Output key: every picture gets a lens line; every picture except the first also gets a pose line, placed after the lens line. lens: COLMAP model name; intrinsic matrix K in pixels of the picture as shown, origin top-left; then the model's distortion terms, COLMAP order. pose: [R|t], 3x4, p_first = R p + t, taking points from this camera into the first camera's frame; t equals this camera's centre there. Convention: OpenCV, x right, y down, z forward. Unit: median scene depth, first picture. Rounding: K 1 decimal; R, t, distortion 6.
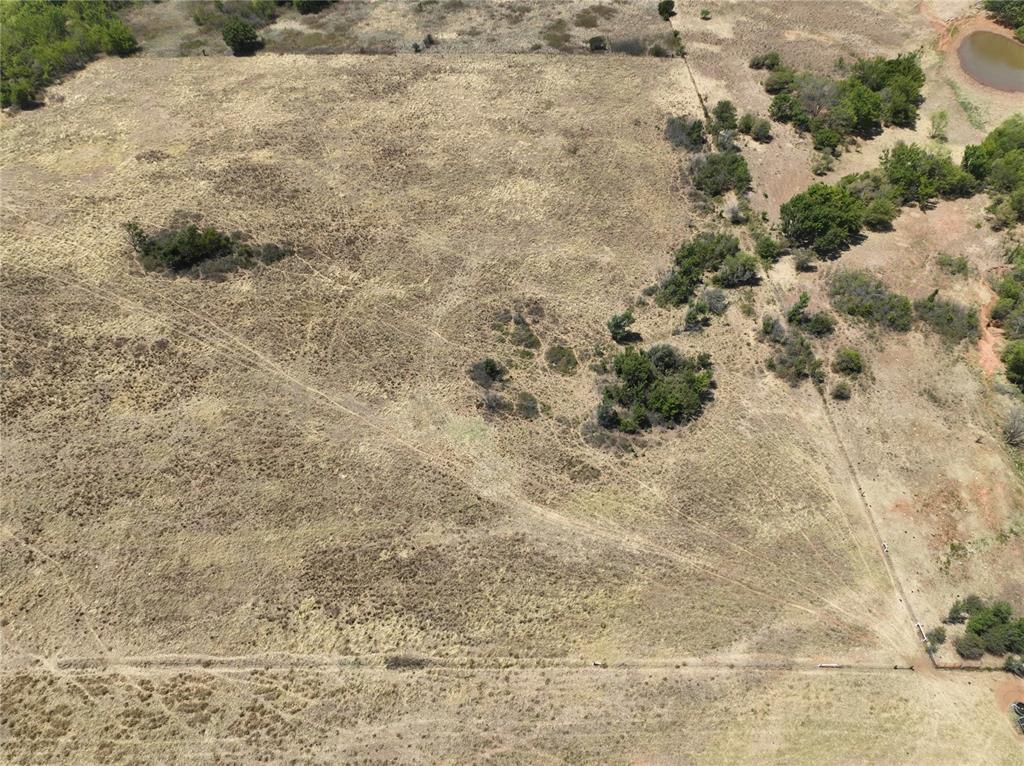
lens RADIAL K [[719.9, 0, 515.6], [0, 719.9, 384.0], [0, 0, 1]] dist [-0.003189, 0.022020]
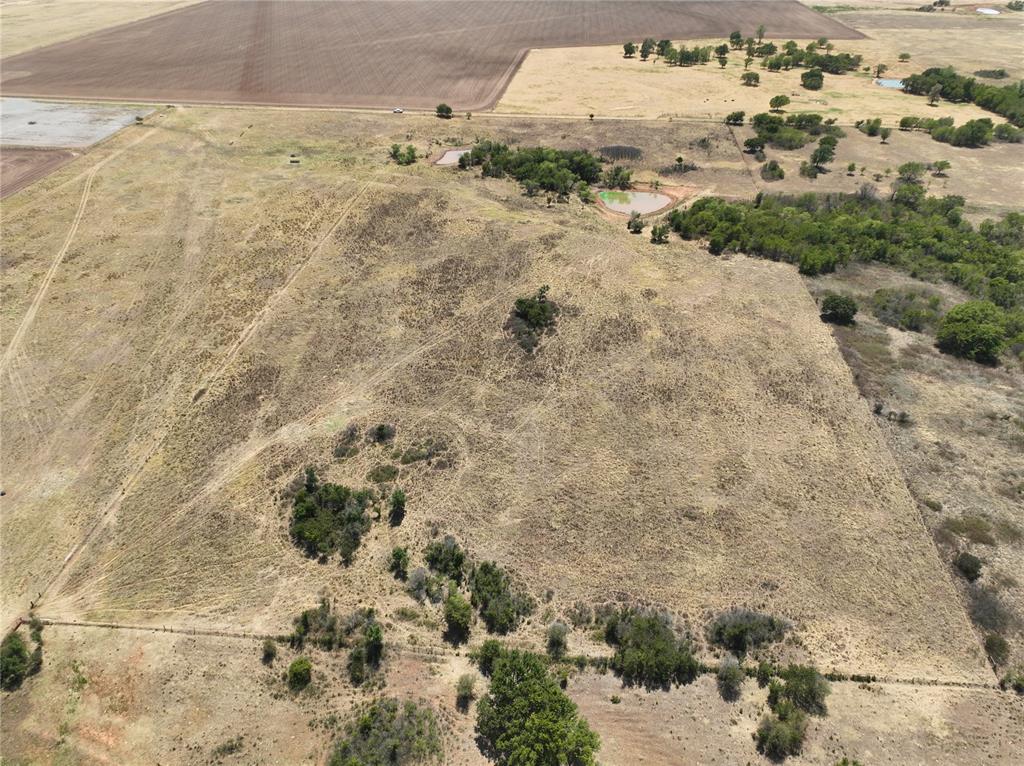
lens RADIAL K [[719.9, 0, 508.6], [0, 719.9, 384.2], [0, 0, 1]] dist [-0.003189, 0.022020]
pose [[-0.110240, 0.565549, -0.817314, 0.944247], [-0.760233, 0.481725, 0.435875, -0.793772], [0.640229, 0.669400, 0.376843, 0.537465]]
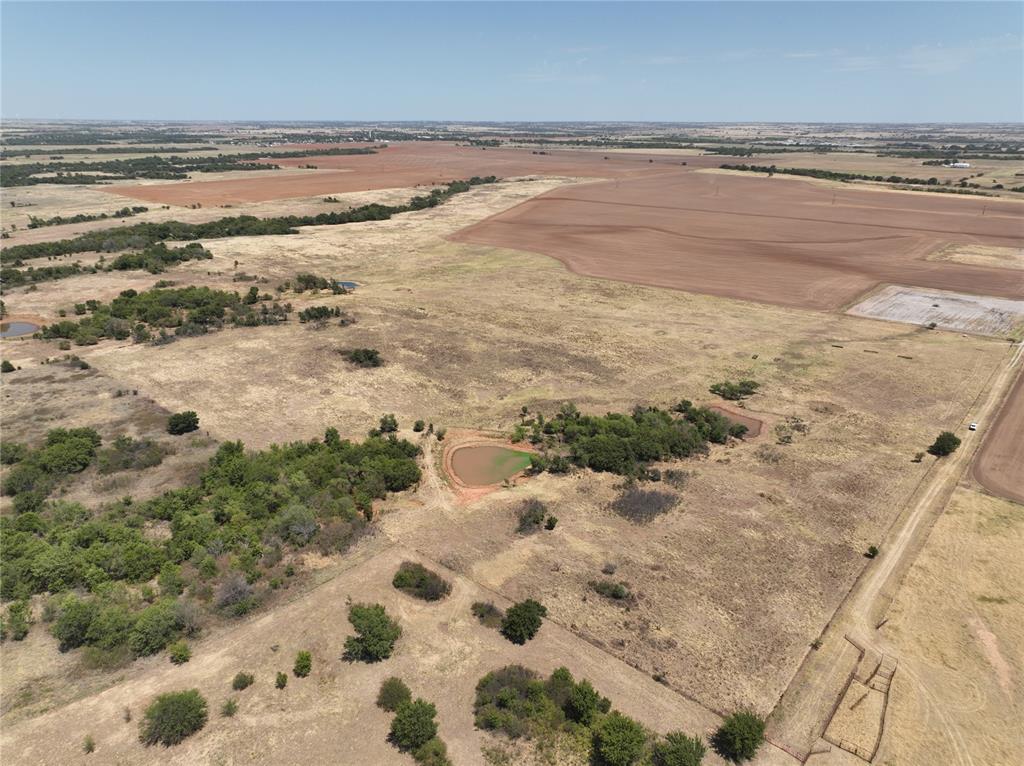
lens RADIAL K [[719.9, 0, 511.8], [0, 719.9, 383.1], [0, 0, 1]] dist [-0.003189, 0.022020]
pose [[-0.749988, -0.227891, 0.620954, -2.461867], [0.505640, 0.407696, 0.760337, -1.826795], [-0.426434, 0.884223, -0.190536, 1.421763]]
